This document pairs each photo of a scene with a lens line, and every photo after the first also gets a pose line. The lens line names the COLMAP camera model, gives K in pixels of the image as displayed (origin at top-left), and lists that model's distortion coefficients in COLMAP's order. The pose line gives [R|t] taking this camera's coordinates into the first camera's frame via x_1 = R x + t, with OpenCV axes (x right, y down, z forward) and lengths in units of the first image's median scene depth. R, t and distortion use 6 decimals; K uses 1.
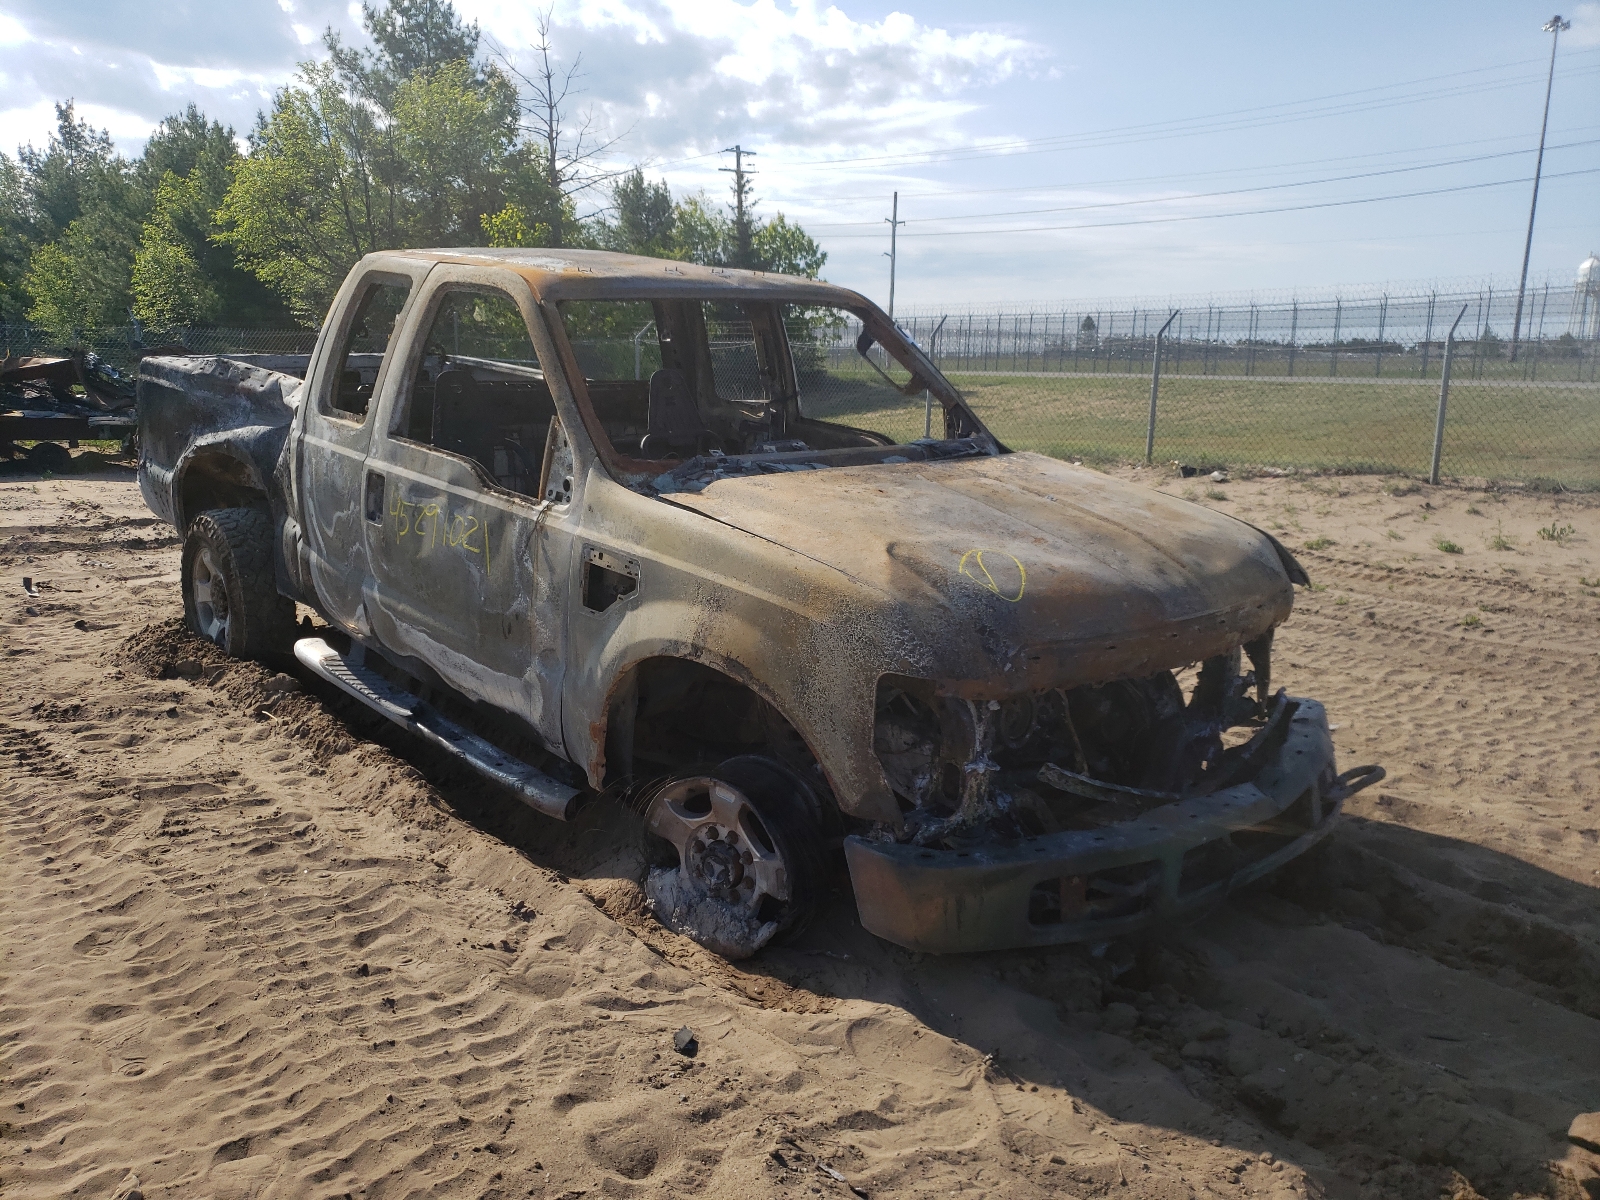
lens RADIAL K [[1255.1, 0, 795.4], [0, 1255.1, 584.8], [0, 0, 1]] dist [0.004146, 0.010492]
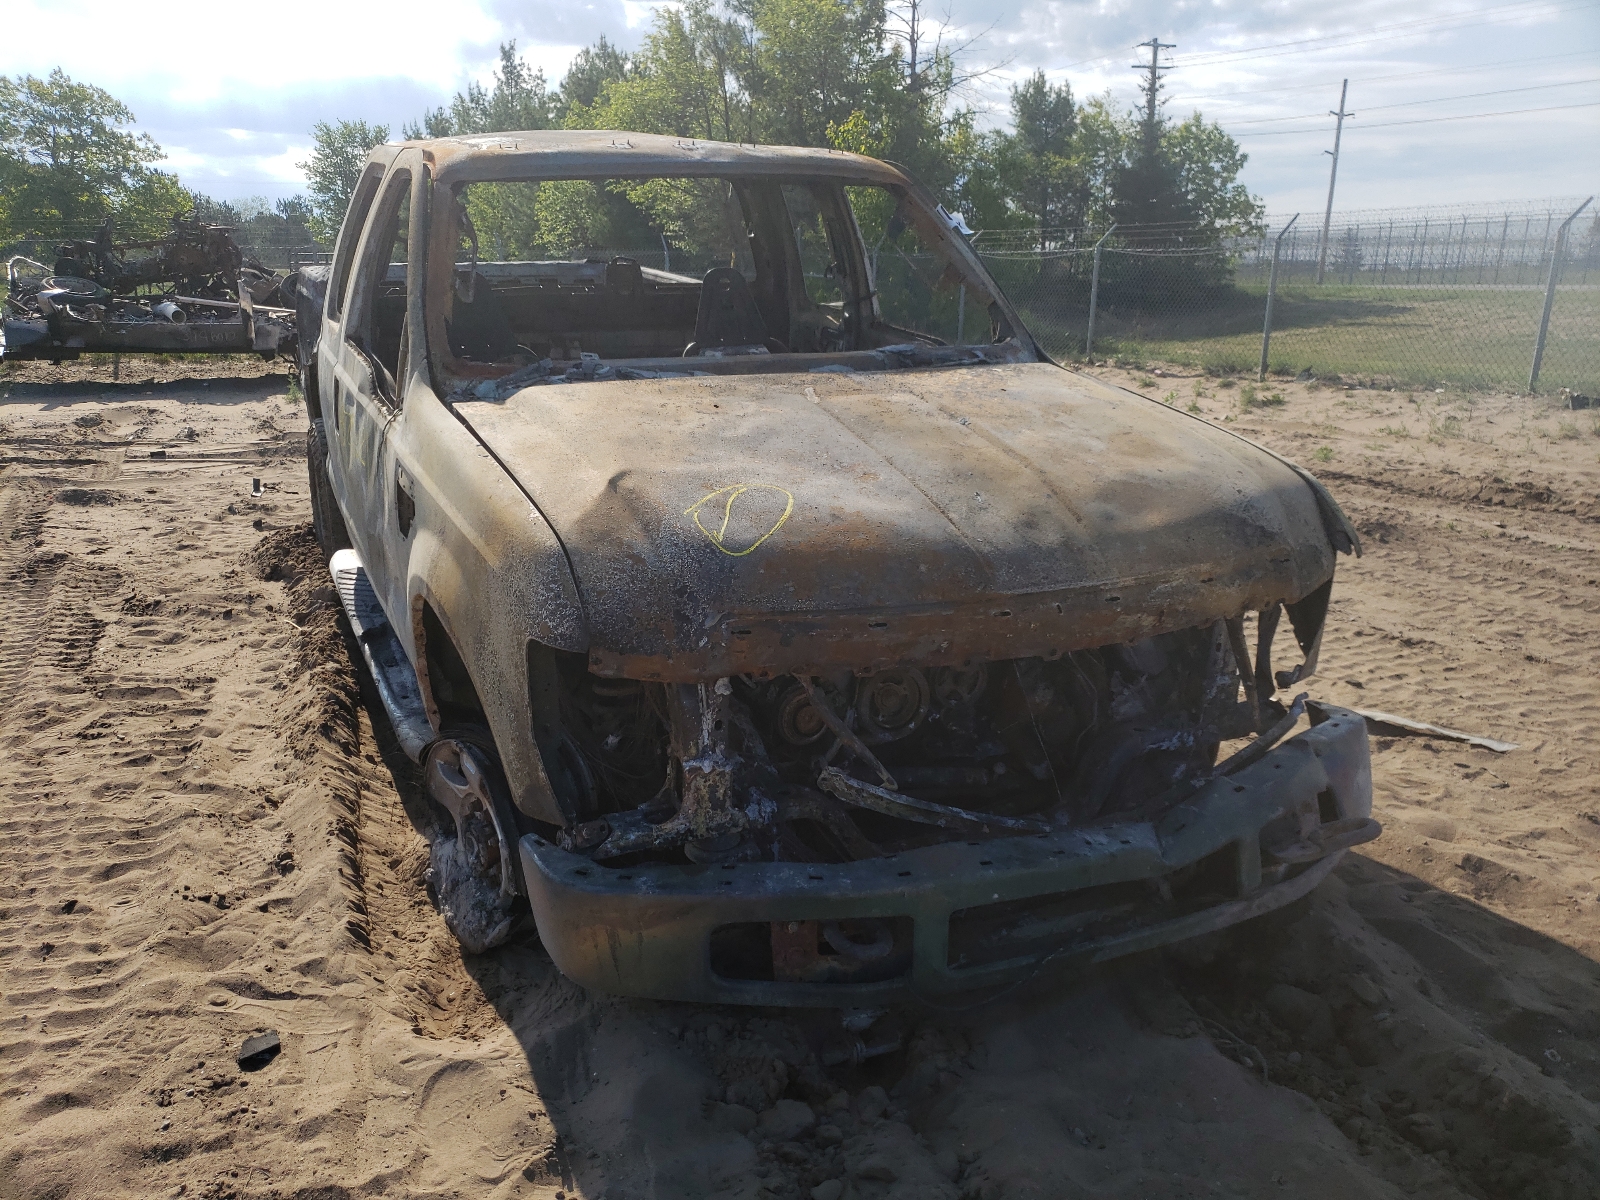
lens RADIAL K [[1255.1, 0, 785.3], [0, 1255.1, 611.9], [0, 0, 1]] dist [0.004146, 0.010492]
pose [[0.944741, 0.071870, -0.319842, 0.320691], [-0.045715, 0.995022, 0.088554, -0.014818], [0.324615, -0.069039, 0.943323, 0.215204]]
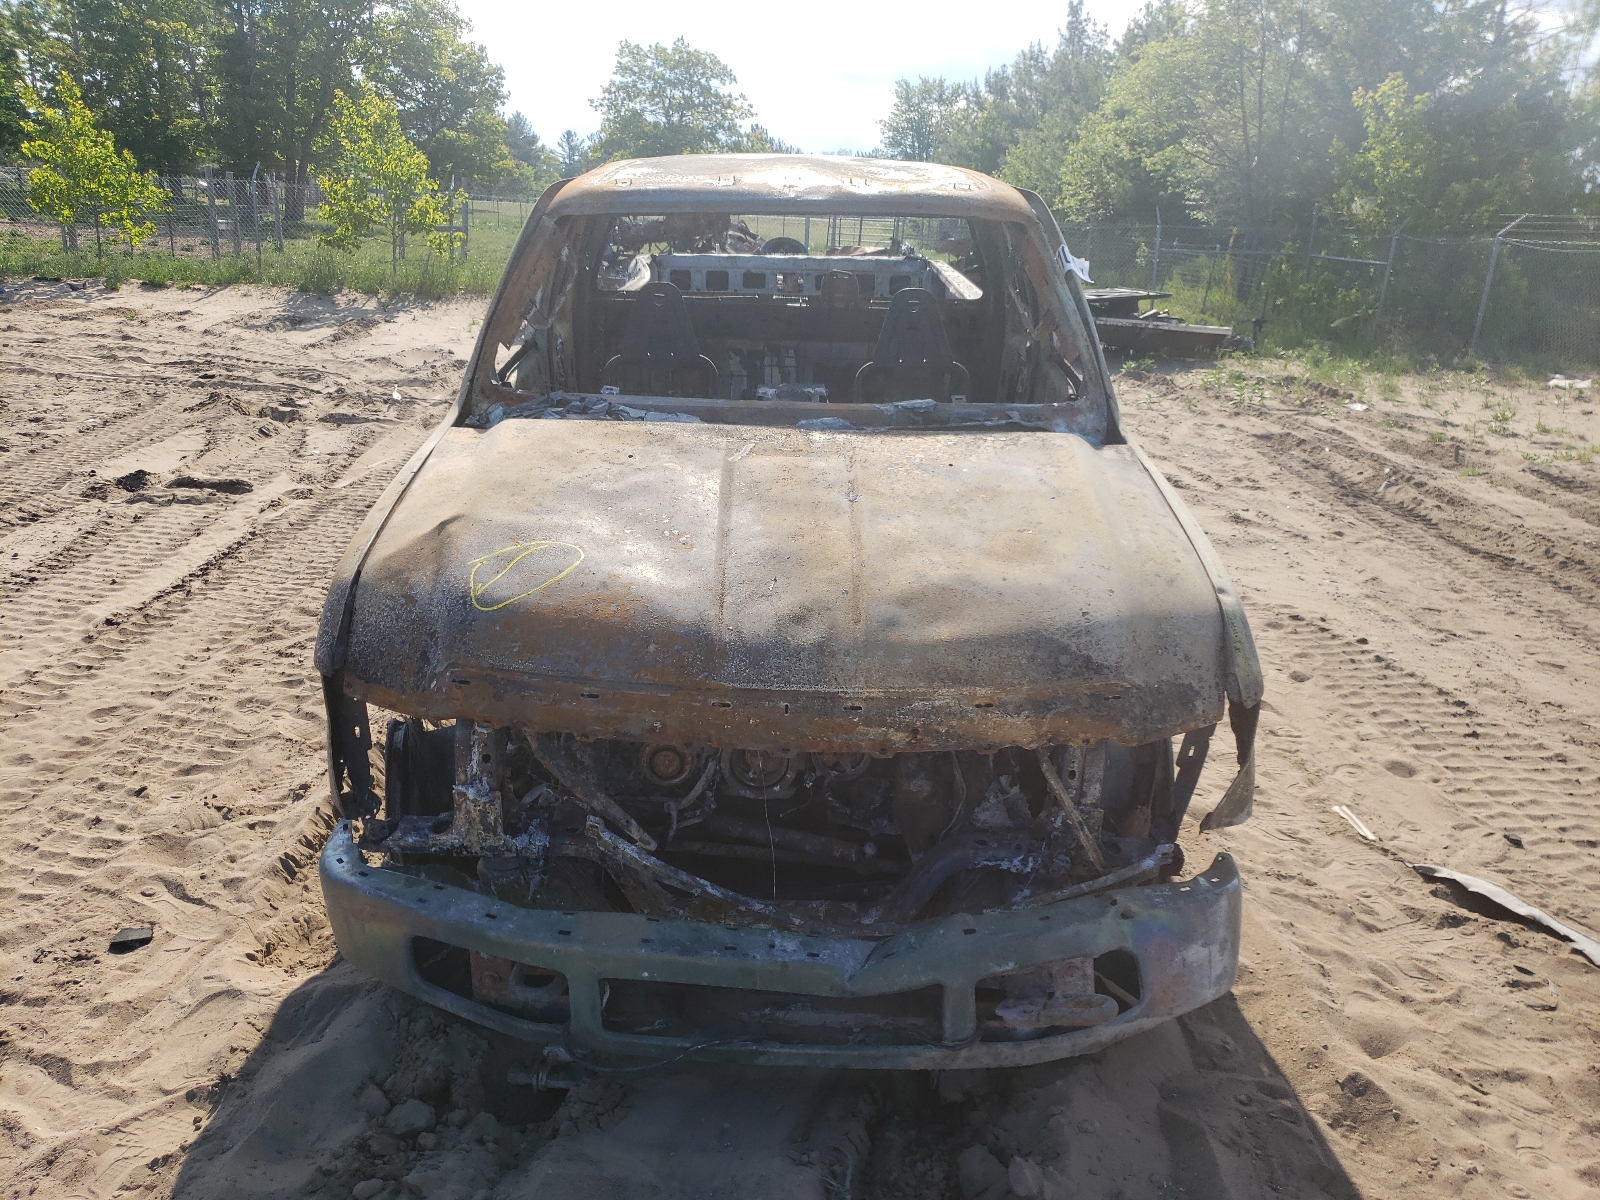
lens RADIAL K [[1255.1, 0, 786.4], [0, 1255.1, 623.7], [0, 0, 1]] dist [0.004146, 0.010492]
pose [[0.723130, 0.221442, -0.654253, 0.619616], [-0.146331, 0.974830, 0.168209, -0.105182], [0.675034, -0.025900, 0.737332, 0.380251]]
